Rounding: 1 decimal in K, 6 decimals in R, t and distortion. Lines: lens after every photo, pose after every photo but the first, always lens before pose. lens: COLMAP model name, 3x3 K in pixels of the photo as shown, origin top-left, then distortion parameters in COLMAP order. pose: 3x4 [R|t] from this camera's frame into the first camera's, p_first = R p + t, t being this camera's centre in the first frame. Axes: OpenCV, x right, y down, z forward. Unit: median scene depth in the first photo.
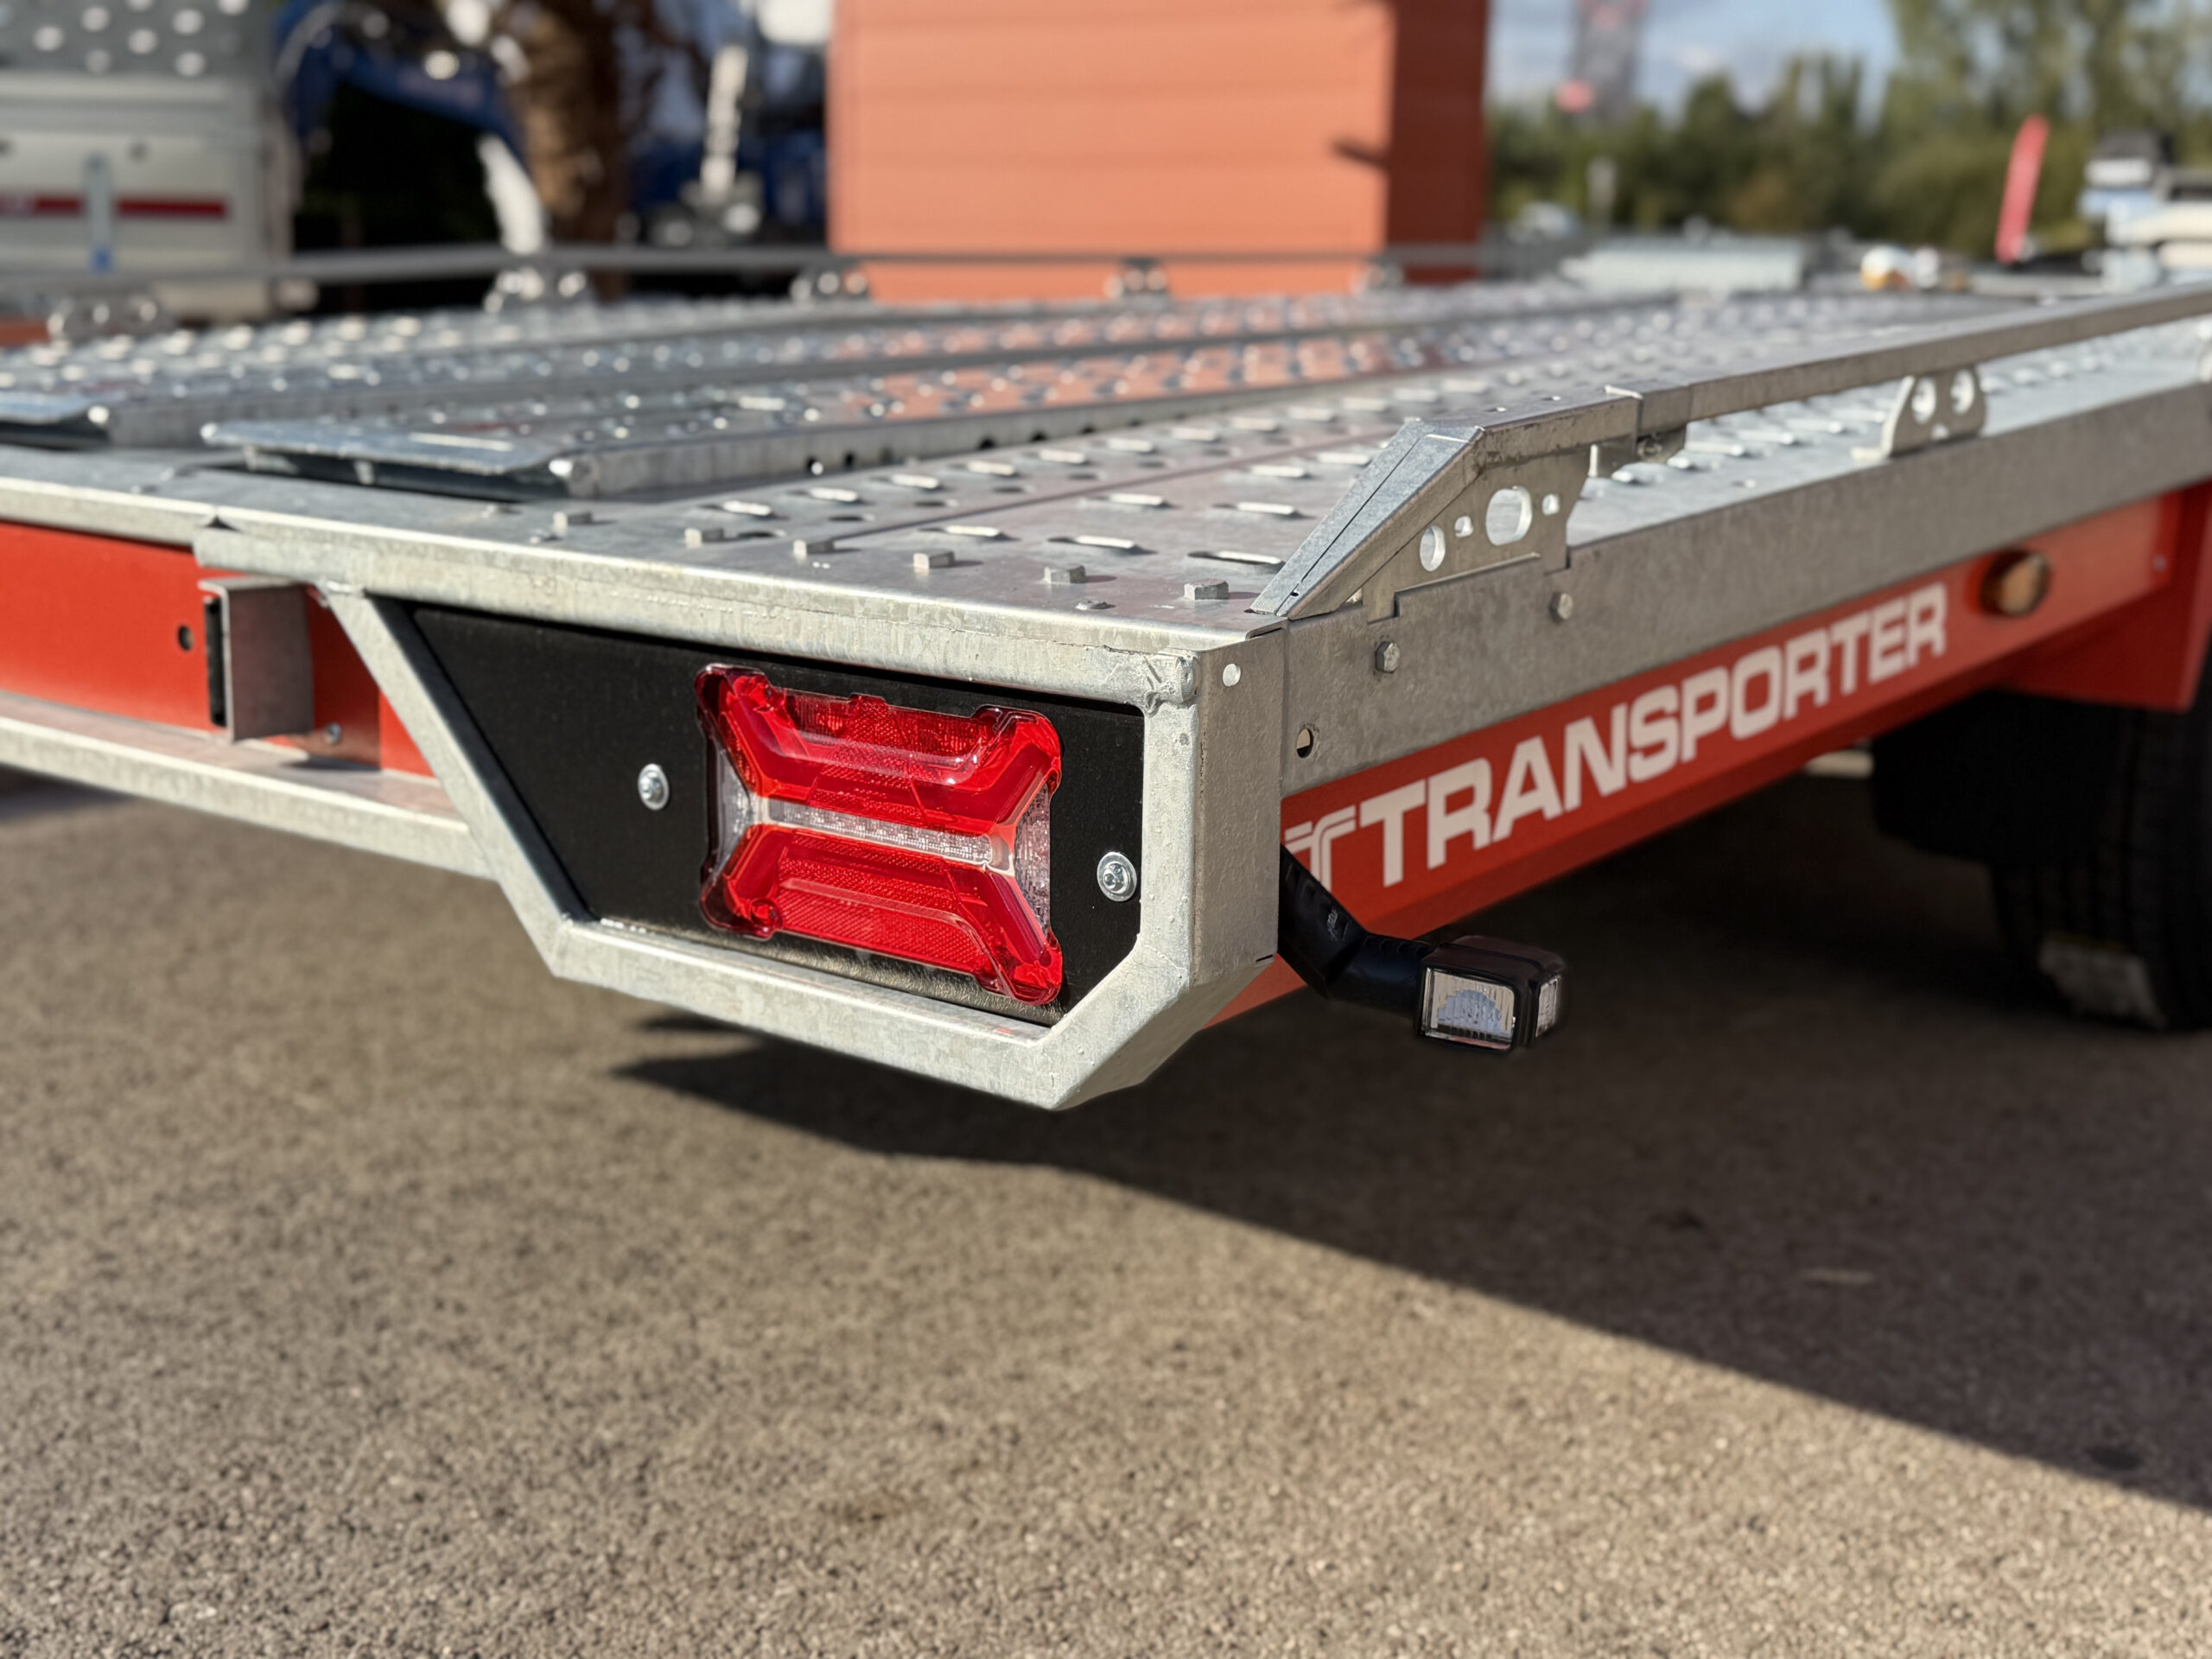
lens RADIAL K [[2618.6, 0, 1113.4], [0, 2618.6, 820.9], [0, 0, 1]] dist [0.202398, -0.497054]
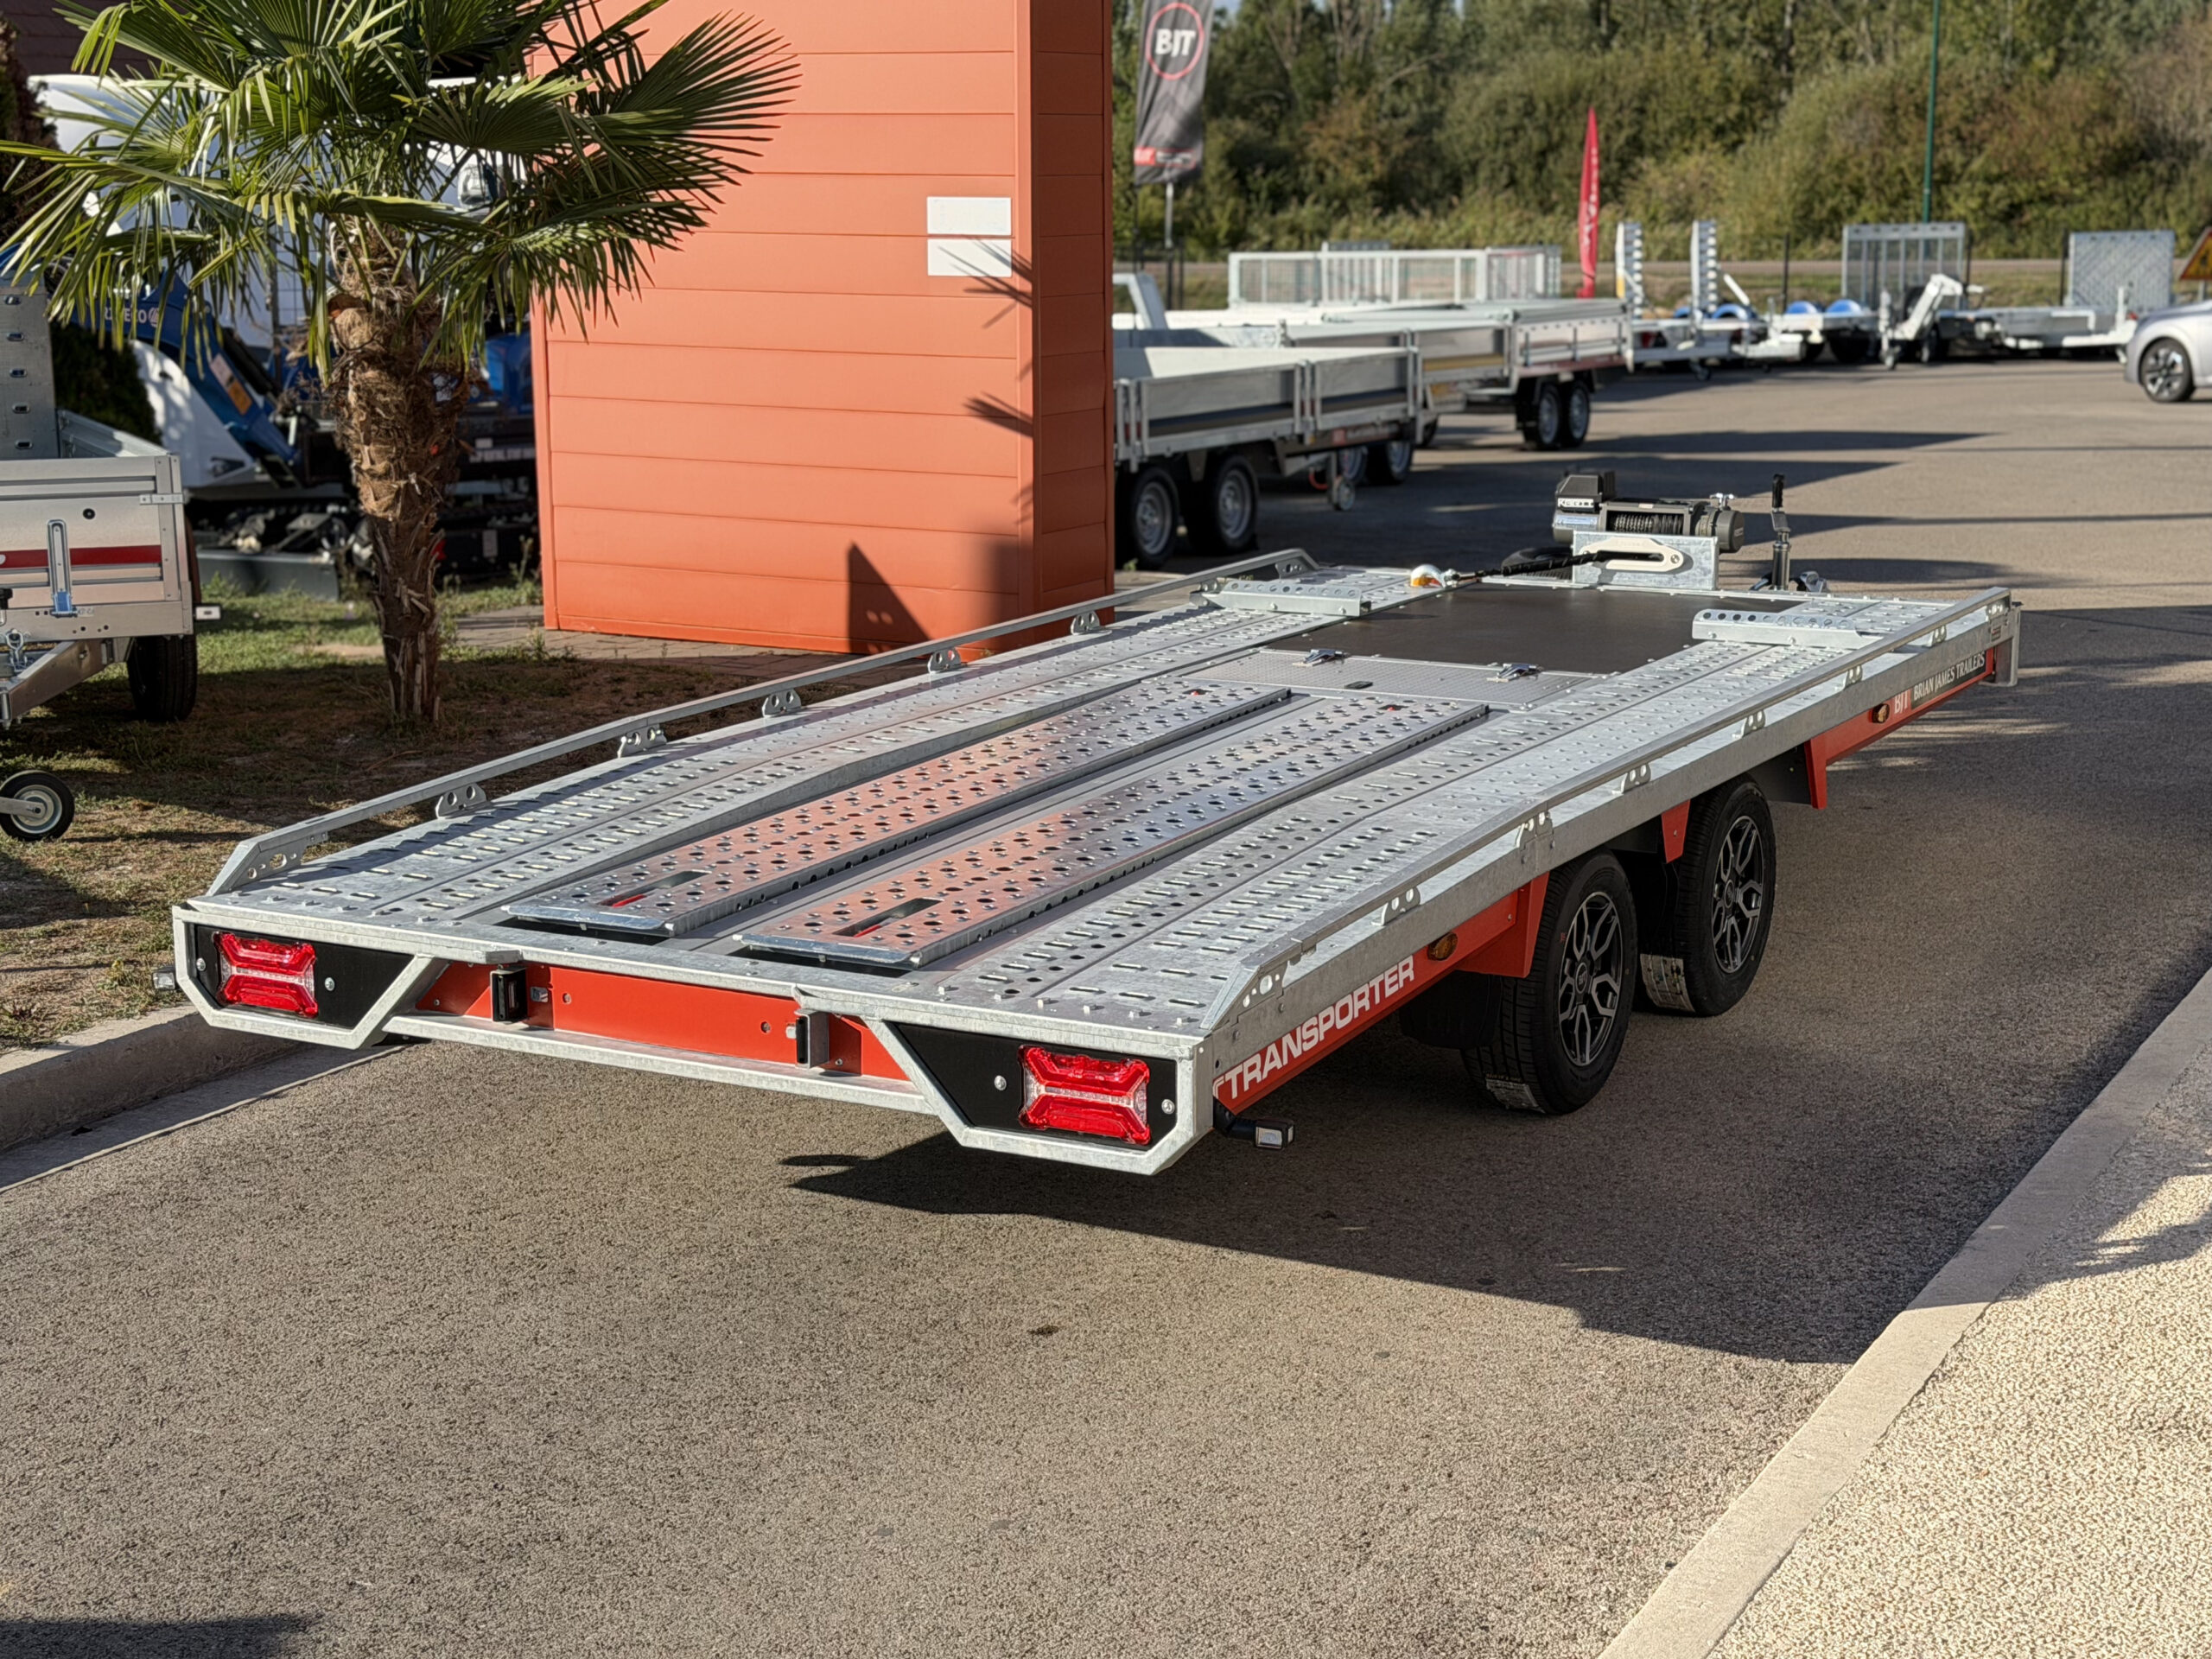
lens RADIAL K [[3265.3, 0, 1118.7], [0, 3265.3, 828.8], [0, 0, 1]] dist [0.167640, -0.236287]
pose [[0.985745, -0.053388, 0.159552, -0.586015], [0.055380, 0.998433, -0.008060, -0.251565], [-0.158872, 0.016781, 0.987157, -2.616338]]
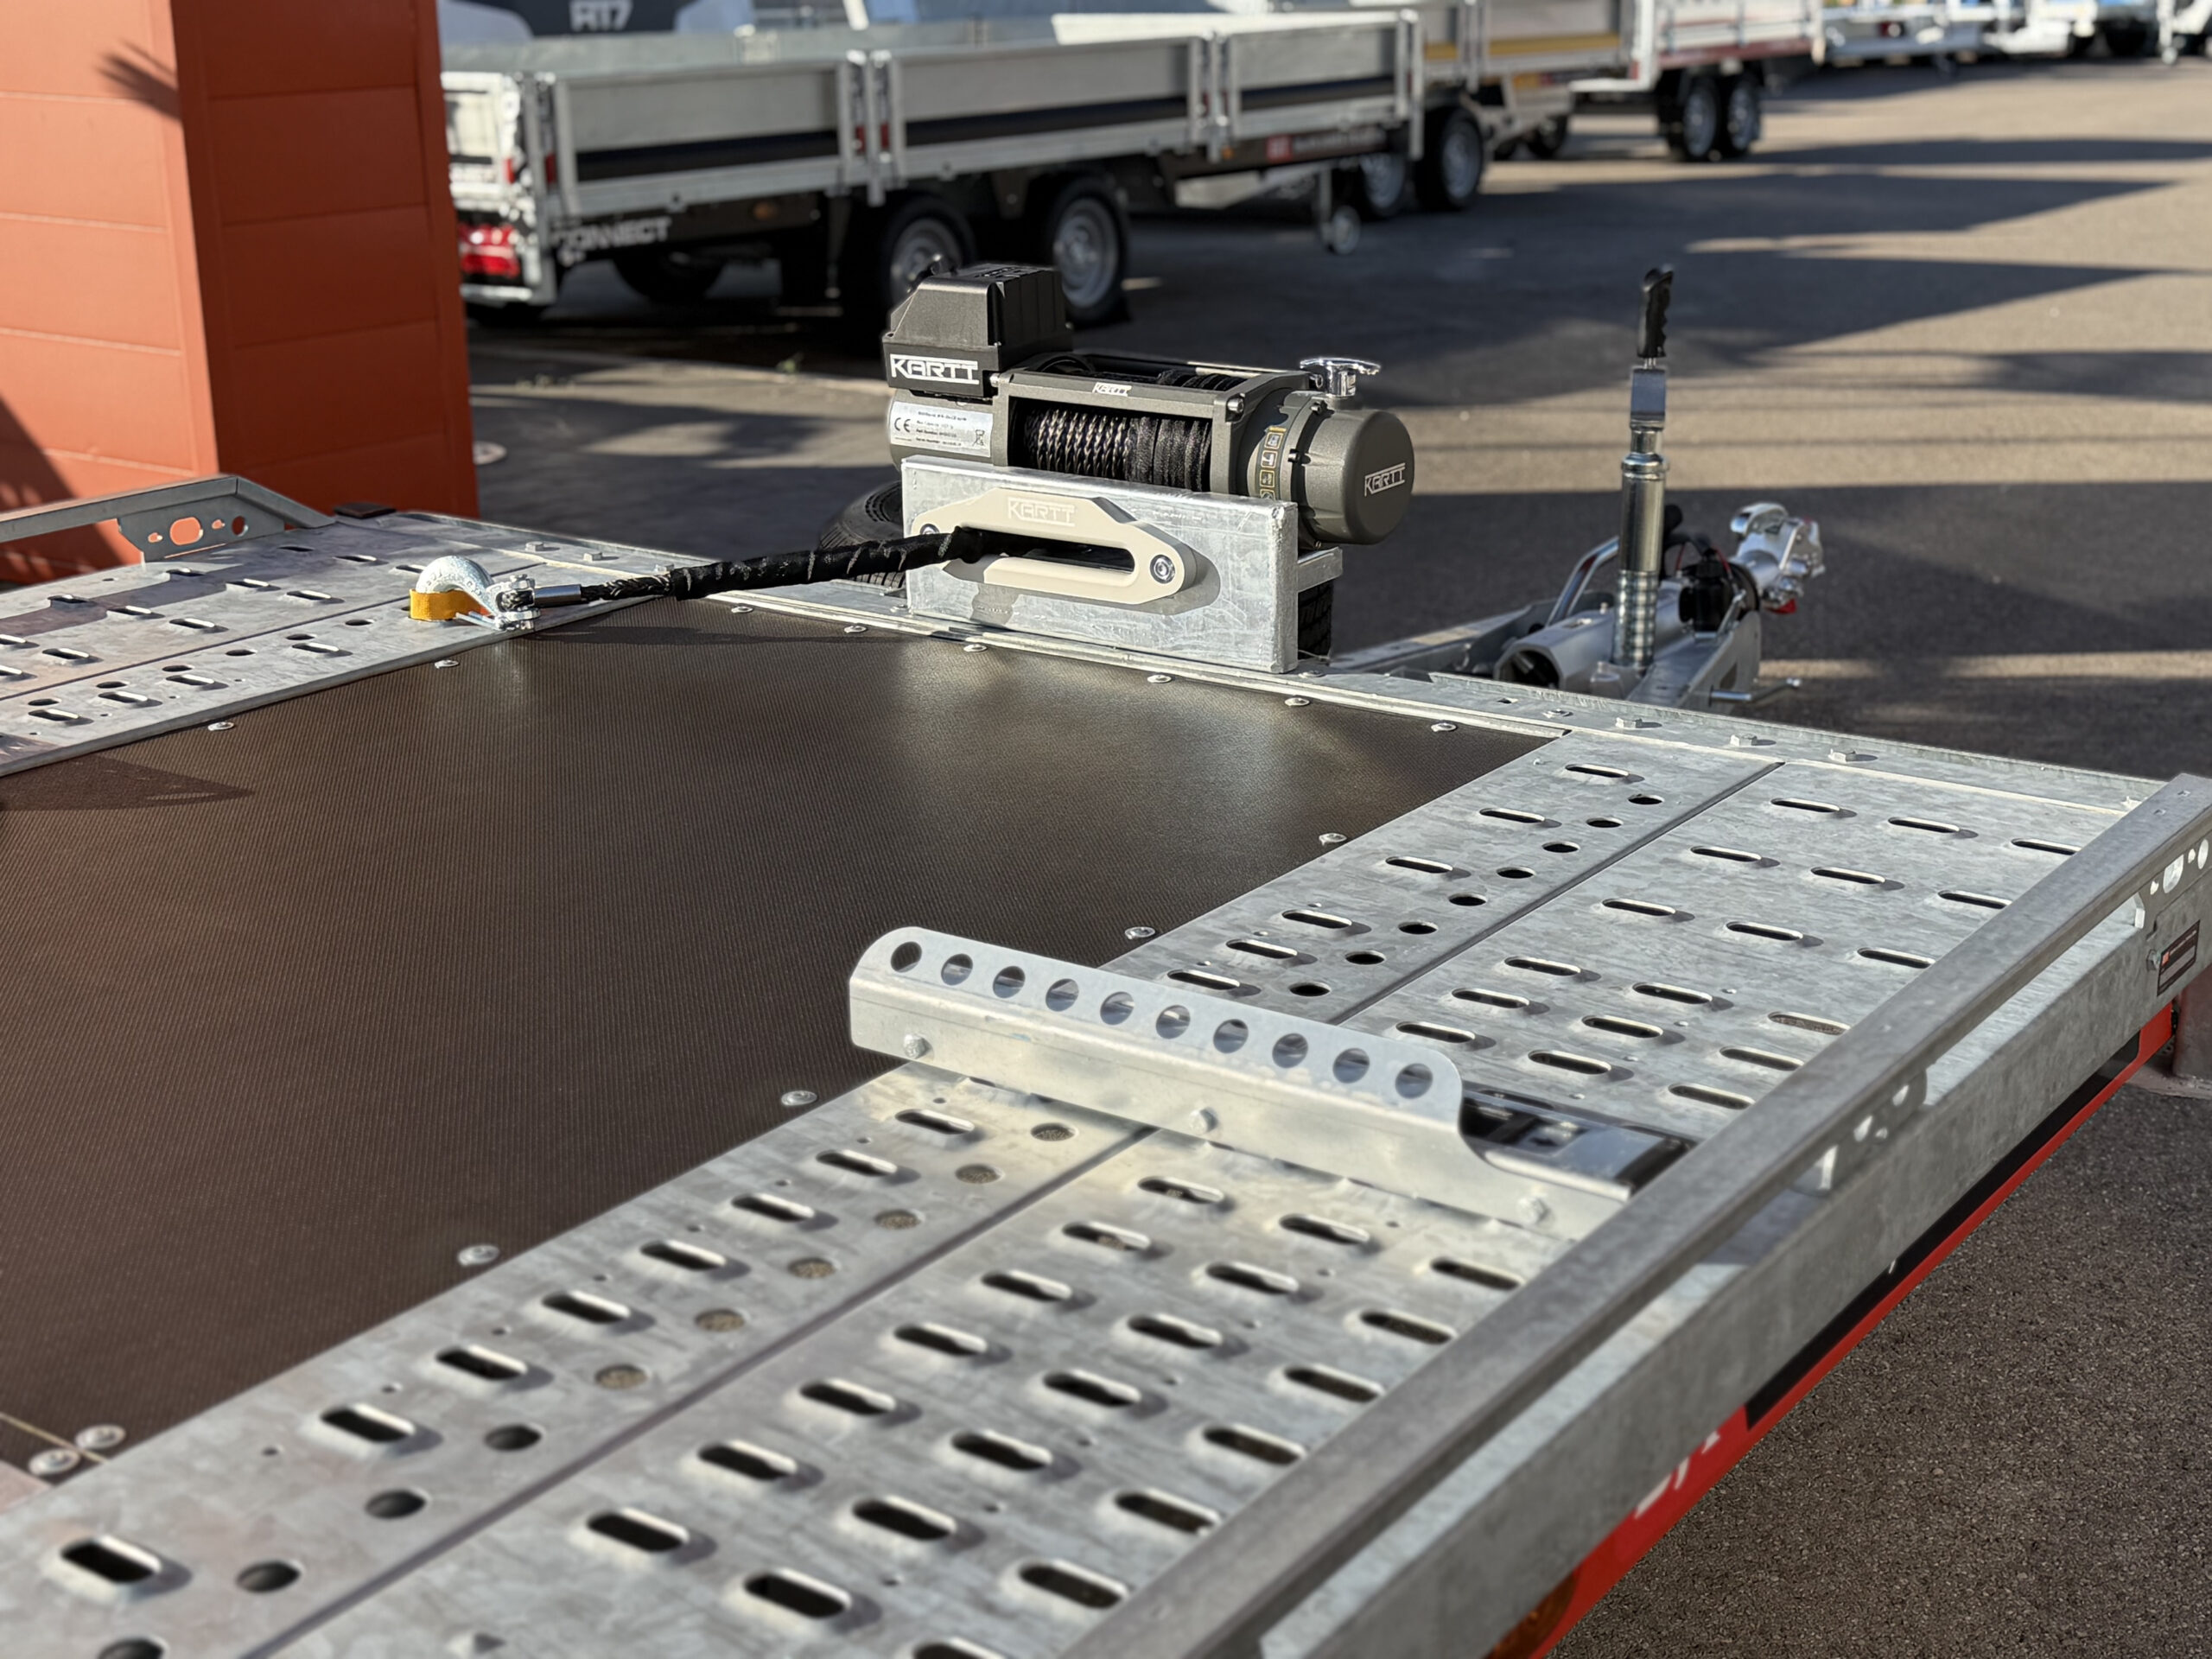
lens RADIAL K [[3010.6, 0, 1098.7], [0, 3010.6, 831.8], [0, 0, 1]] dist [0.194447, -0.405819]
pose [[0.997695, -0.042348, 0.053013, 1.407503], [0.037408, 0.995154, 0.090939, -0.782342], [-0.056607, -0.088747, 0.994444, 1.702666]]
